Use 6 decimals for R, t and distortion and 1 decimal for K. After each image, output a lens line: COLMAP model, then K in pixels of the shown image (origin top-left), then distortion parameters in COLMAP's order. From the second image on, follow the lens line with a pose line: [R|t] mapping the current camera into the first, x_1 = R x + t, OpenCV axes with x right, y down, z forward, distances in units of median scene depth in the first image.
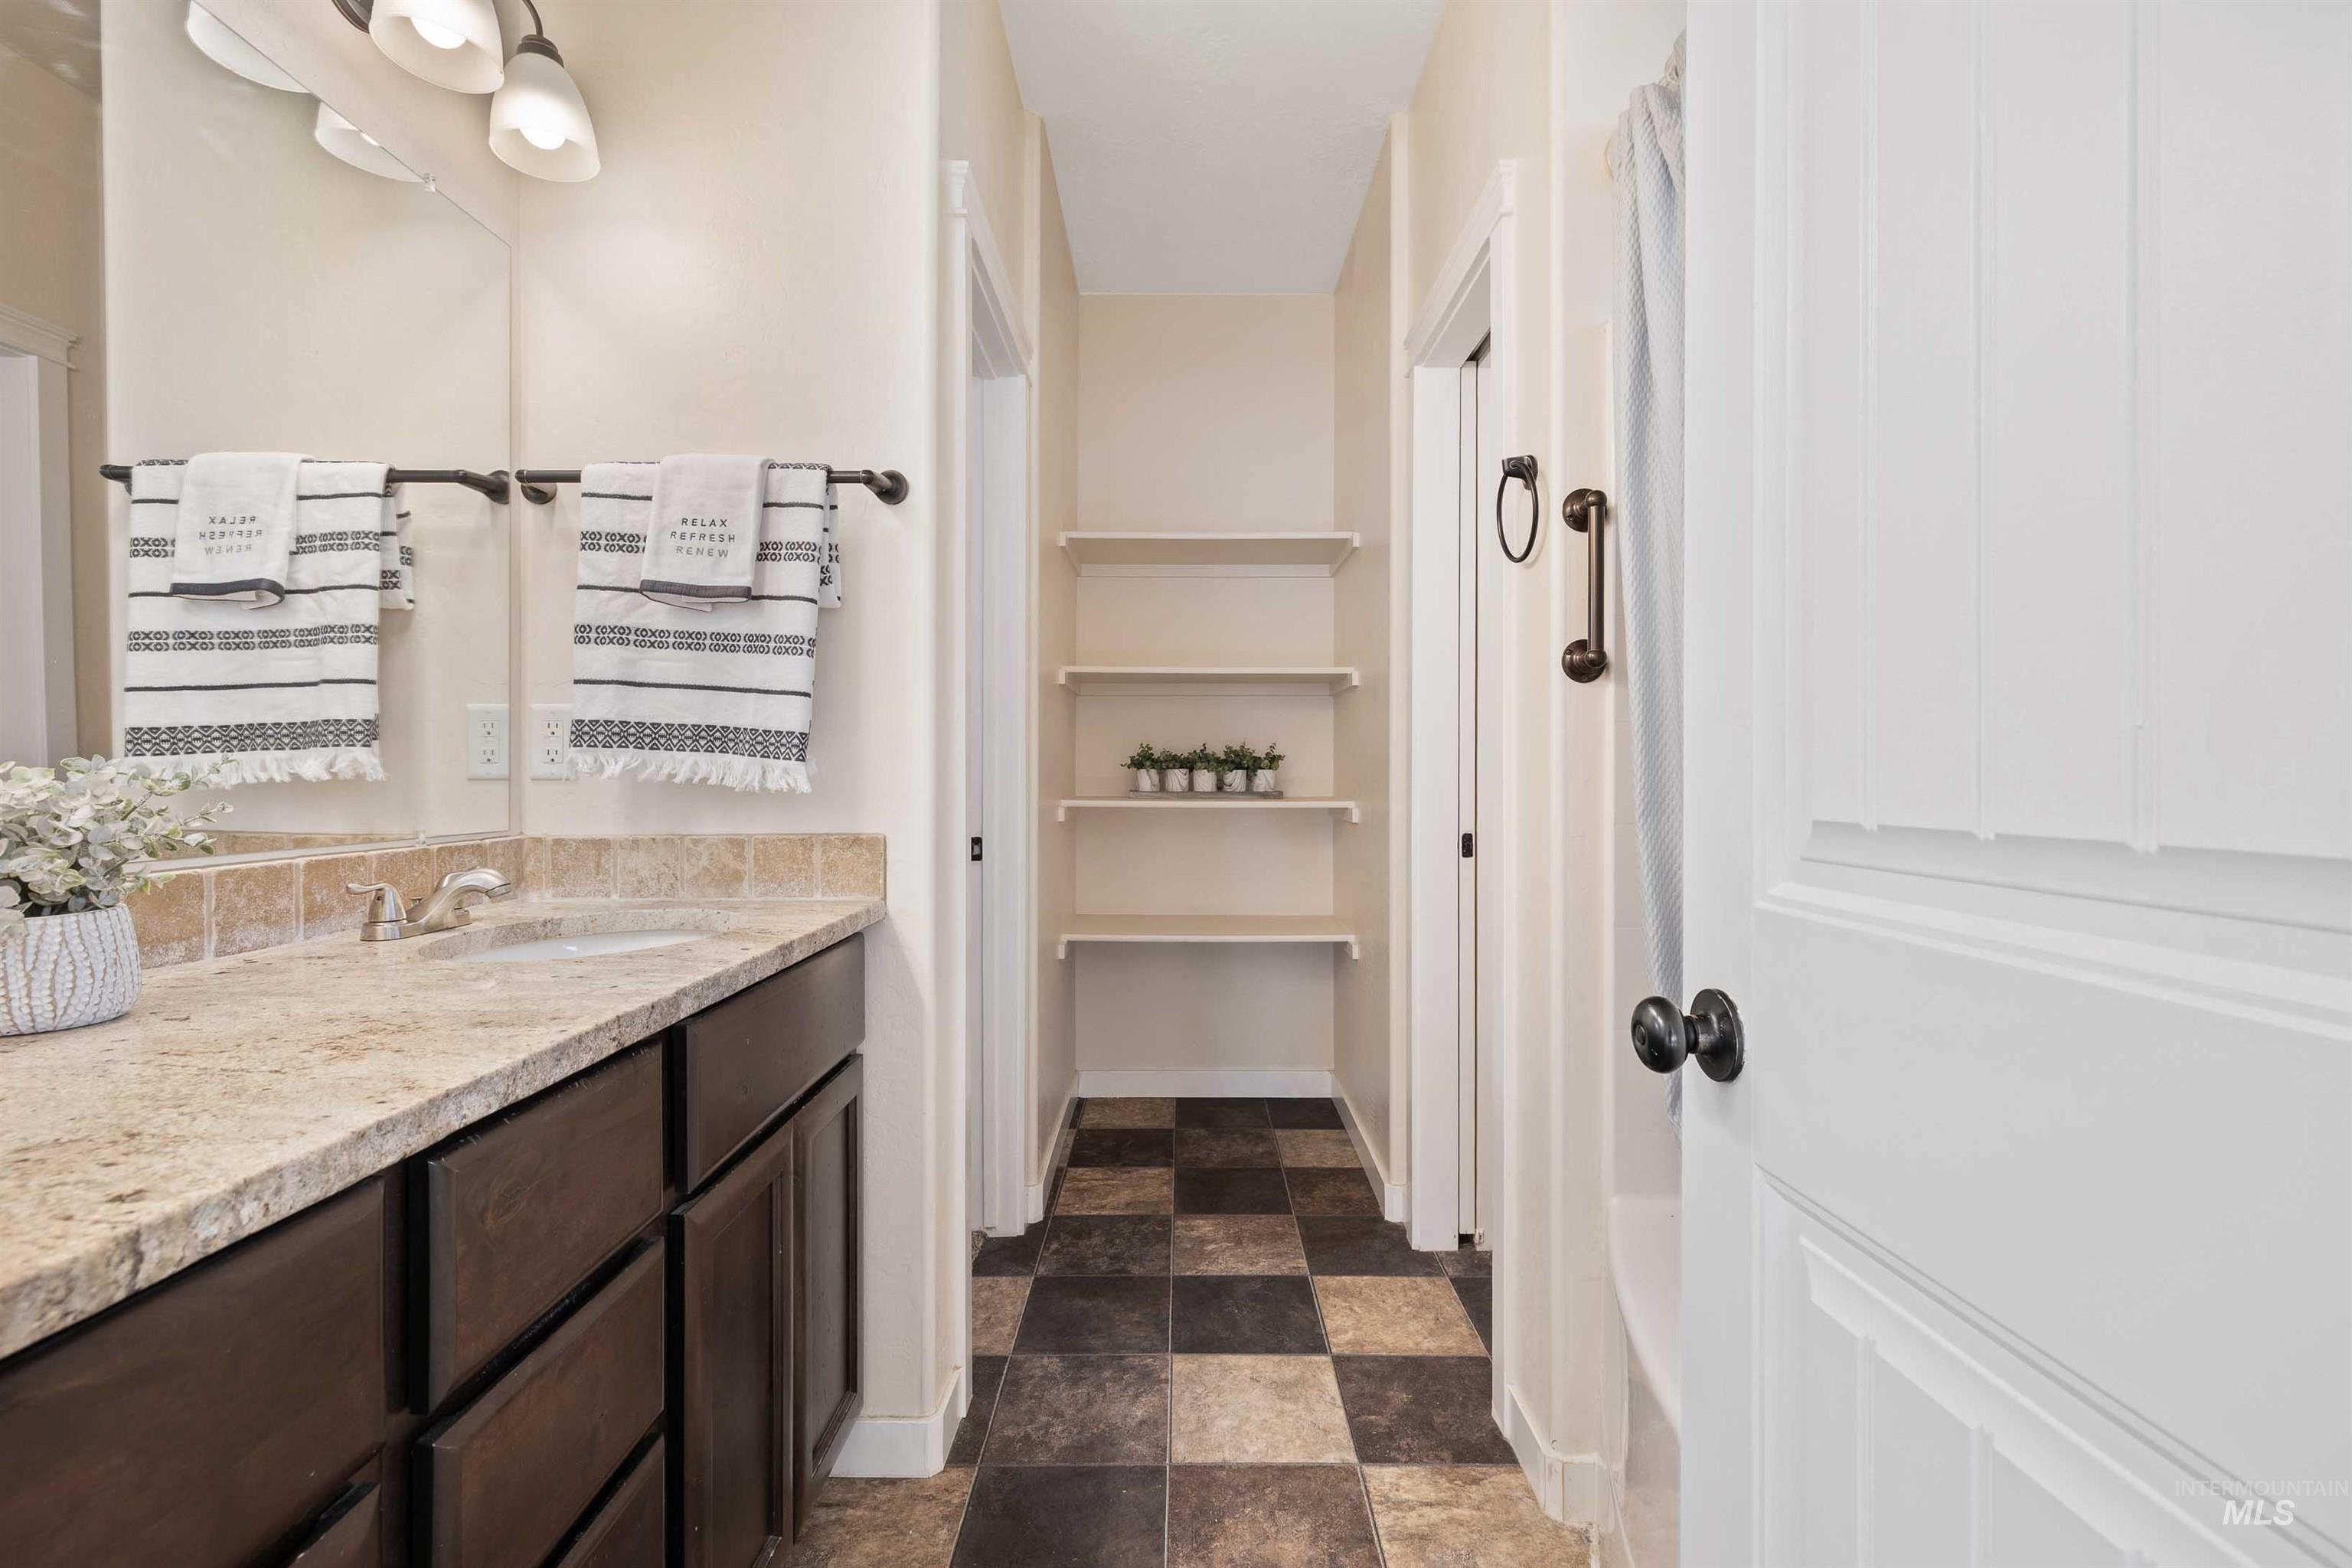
lens RADIAL K [[997.0, 0, 1217.7], [0, 997.0, 762.3], [0, 0, 1]] dist [-0.000362, -0.000190]
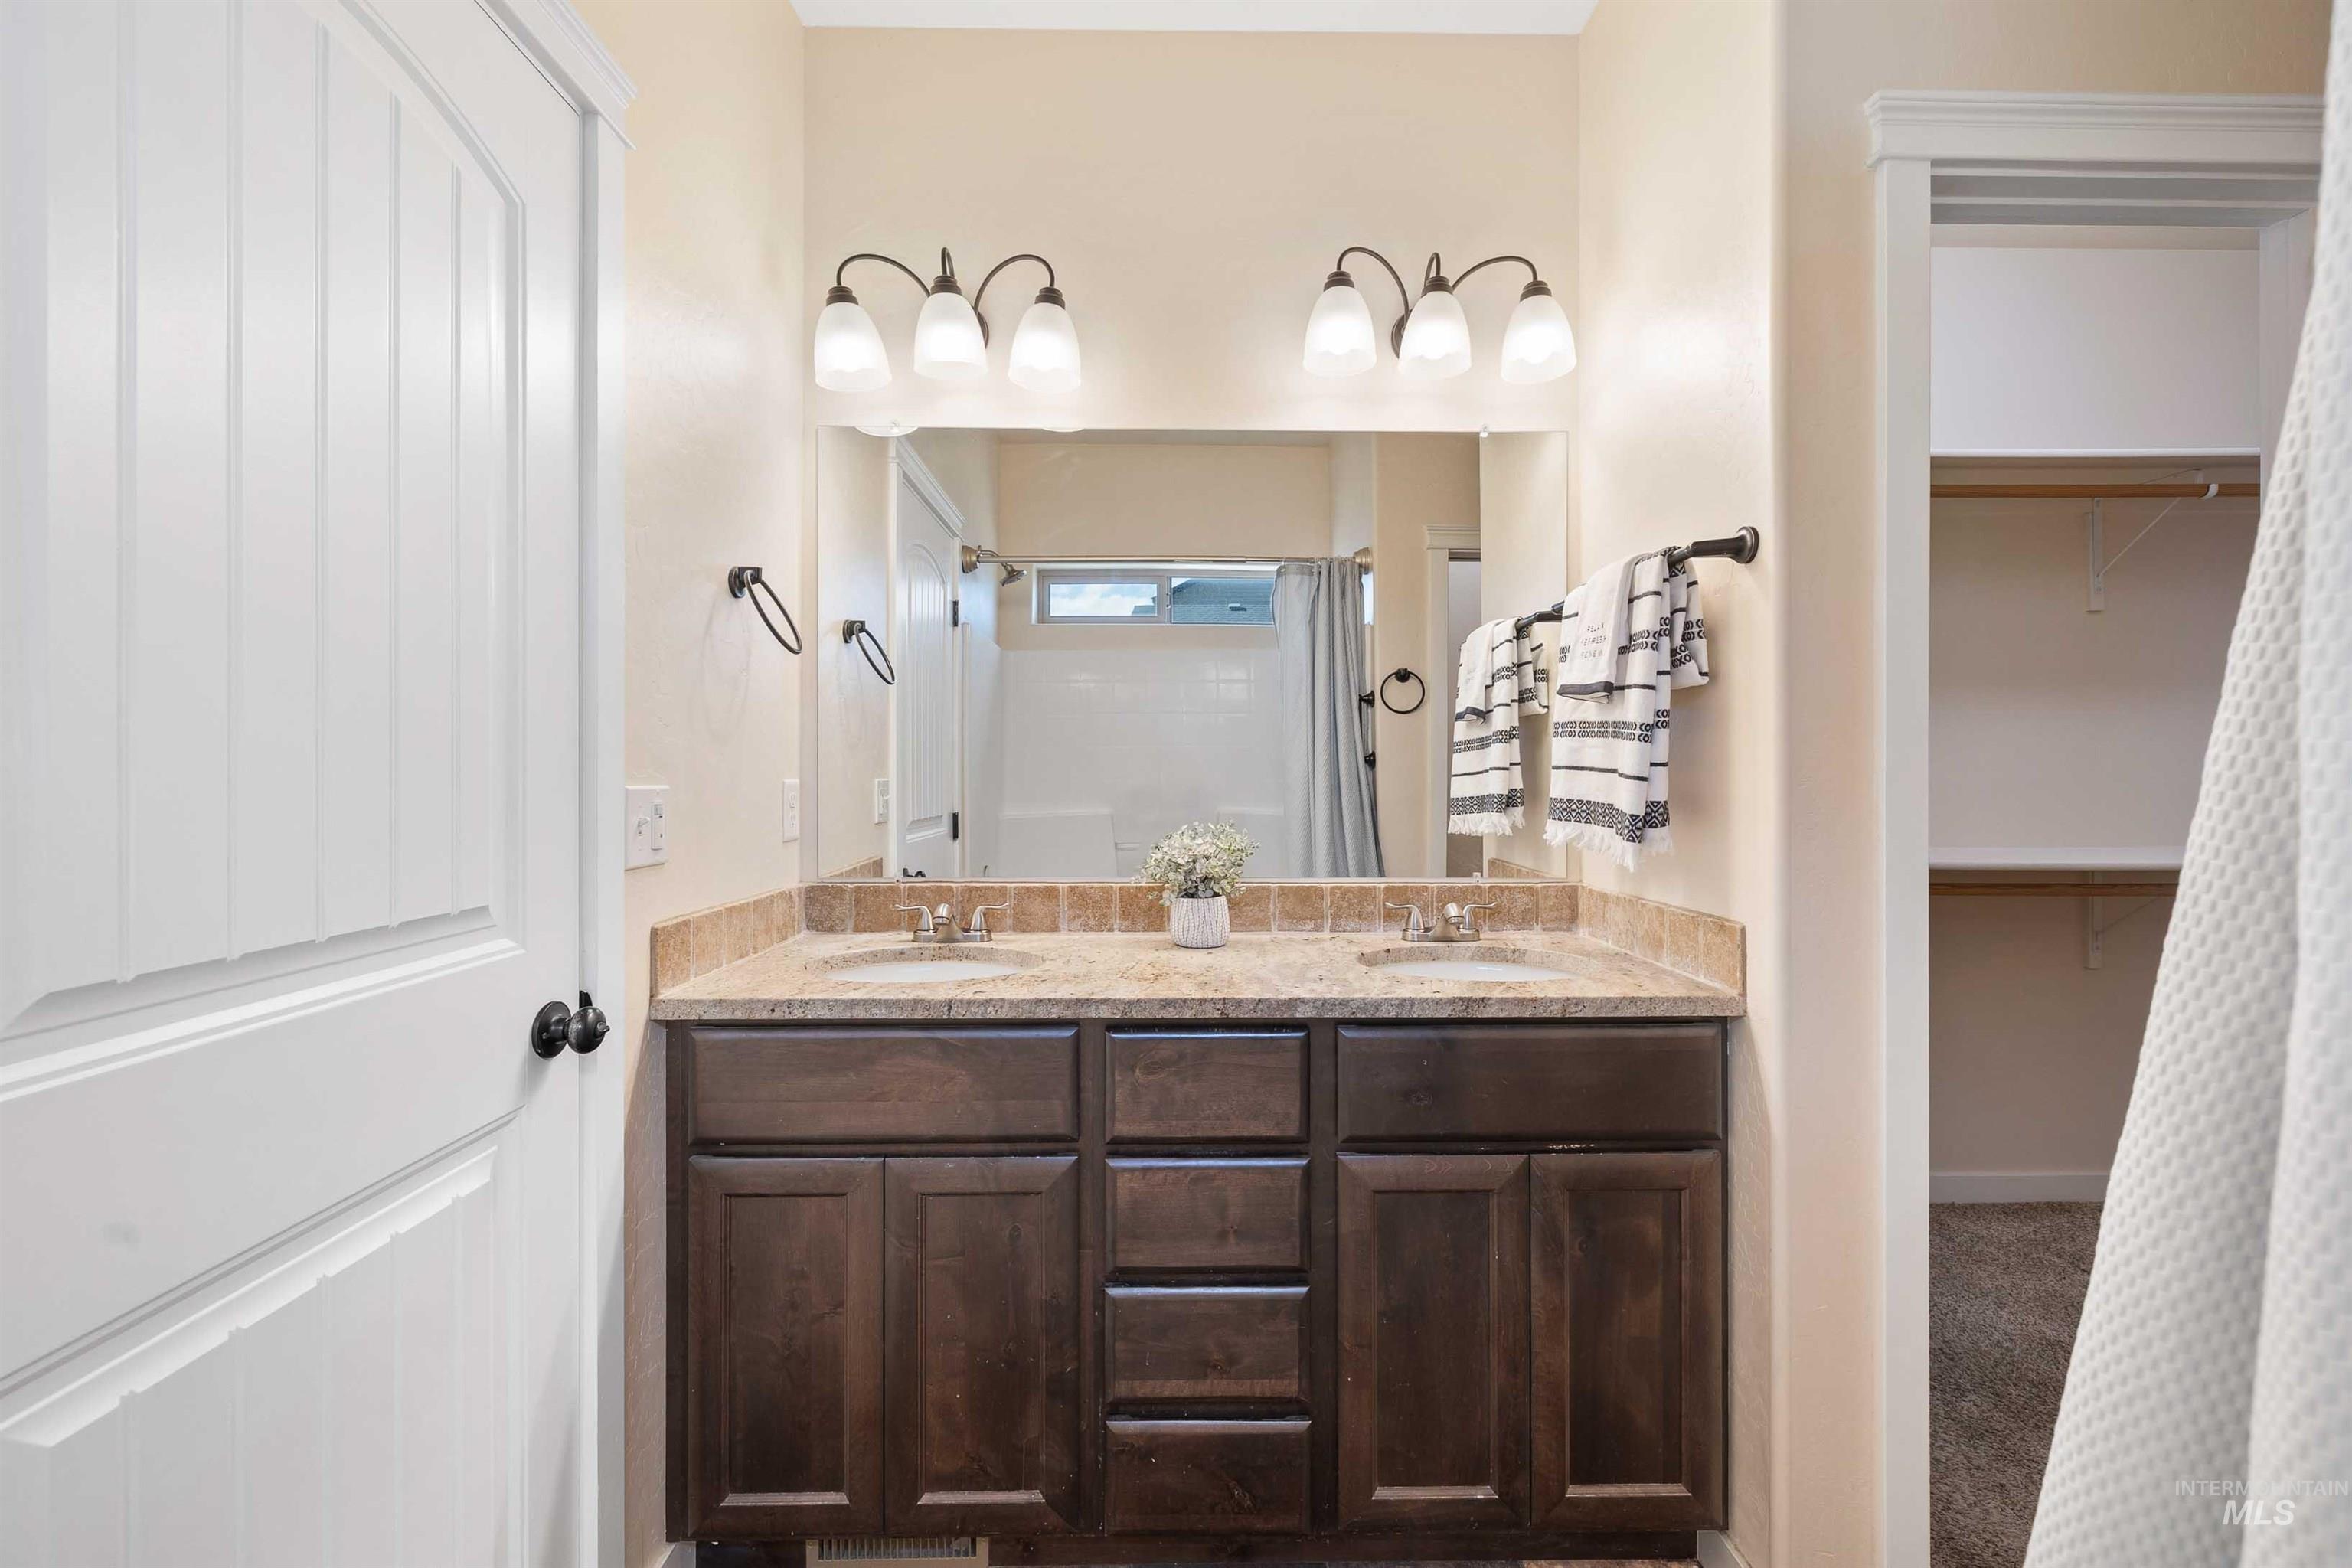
lens RADIAL K [[997.0, 0, 1173.1], [0, 997.0, 774.5], [0, 0, 1]] dist [-0.000362, -0.000190]
pose [[-0.007520, -0.000419, -0.999972, 0.591880], [0.007982, 0.999968, -0.000479, -0.069771], [0.999940, -0.007985, -0.007517, 0.484332]]
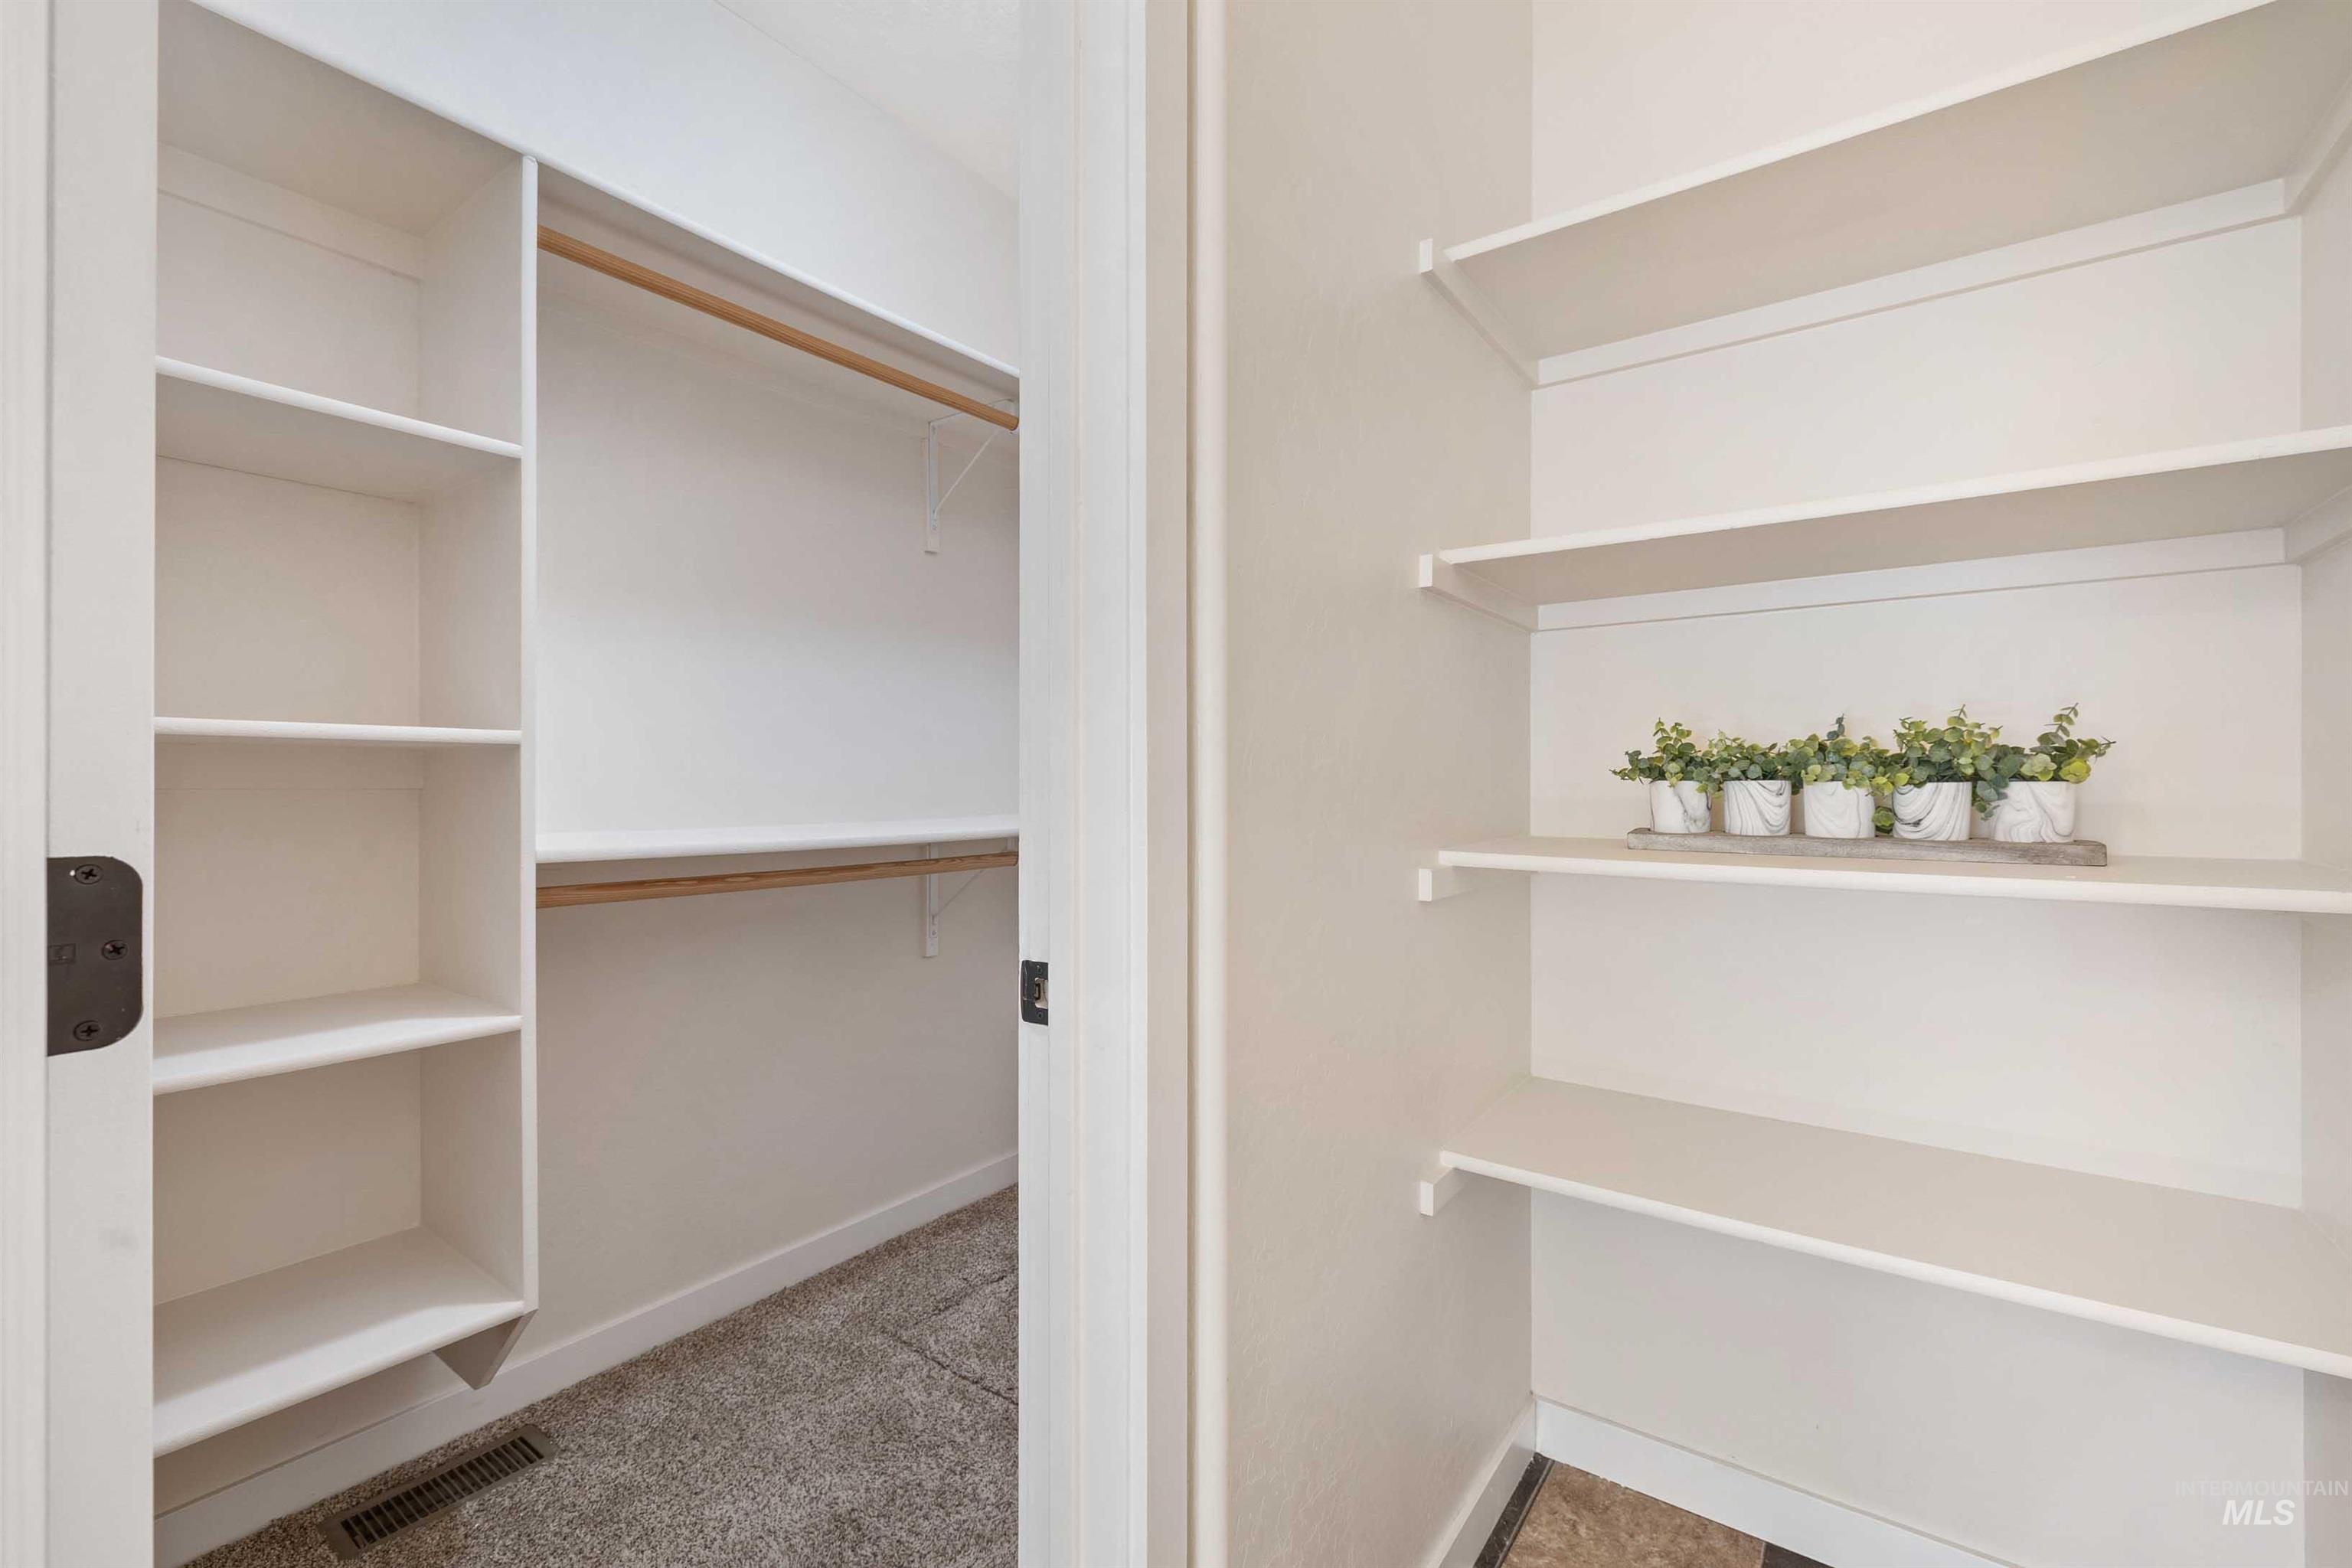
lens RADIAL K [[997.0, 0, 1176.0], [0, 997.0, 775.8], [0, 0, 1]] dist [-0.000362, -0.000190]
pose [[0.793115, -0.003174, -0.609063, 0.043236], [0.005707, 0.999981, 0.002221, 0.005076], [0.609045, -0.005237, 0.793119, 1.127182]]
